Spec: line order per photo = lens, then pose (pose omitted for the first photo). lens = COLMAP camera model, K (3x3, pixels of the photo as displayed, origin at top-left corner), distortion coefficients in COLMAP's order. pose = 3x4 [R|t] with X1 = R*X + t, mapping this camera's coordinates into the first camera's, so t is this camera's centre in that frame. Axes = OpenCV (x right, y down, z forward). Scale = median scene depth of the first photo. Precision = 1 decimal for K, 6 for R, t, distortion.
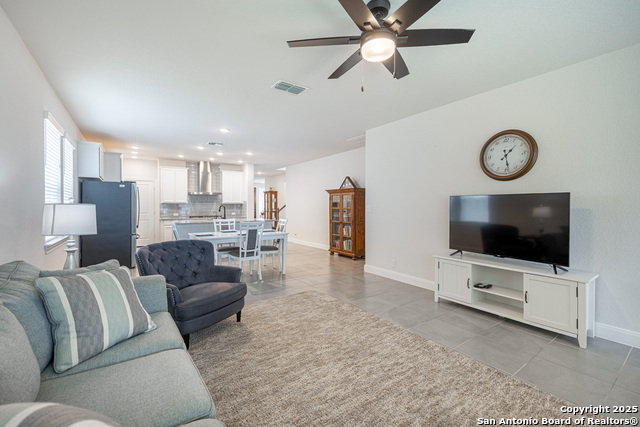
lens RADIAL K [[272.3, 0, 315.7], [0, 272.3, 213.0], [0, 0, 1]] dist [0.008360, -0.001298]
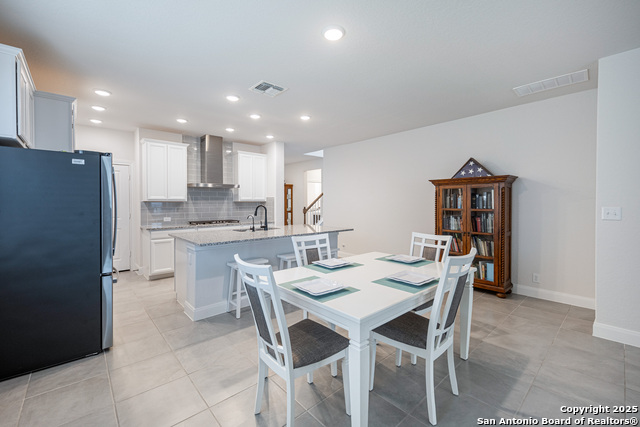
lens RADIAL K [[272.3, 0, 308.7], [0, 272.3, 210.7], [0, 0, 1]] dist [0.008360, -0.001298]
pose [[0.994639, -0.003452, 0.103351, -0.278169], [0.003244, 0.999992, 0.002178, -0.015290], [-0.103357, -0.001831, 0.994643, 0.379459]]
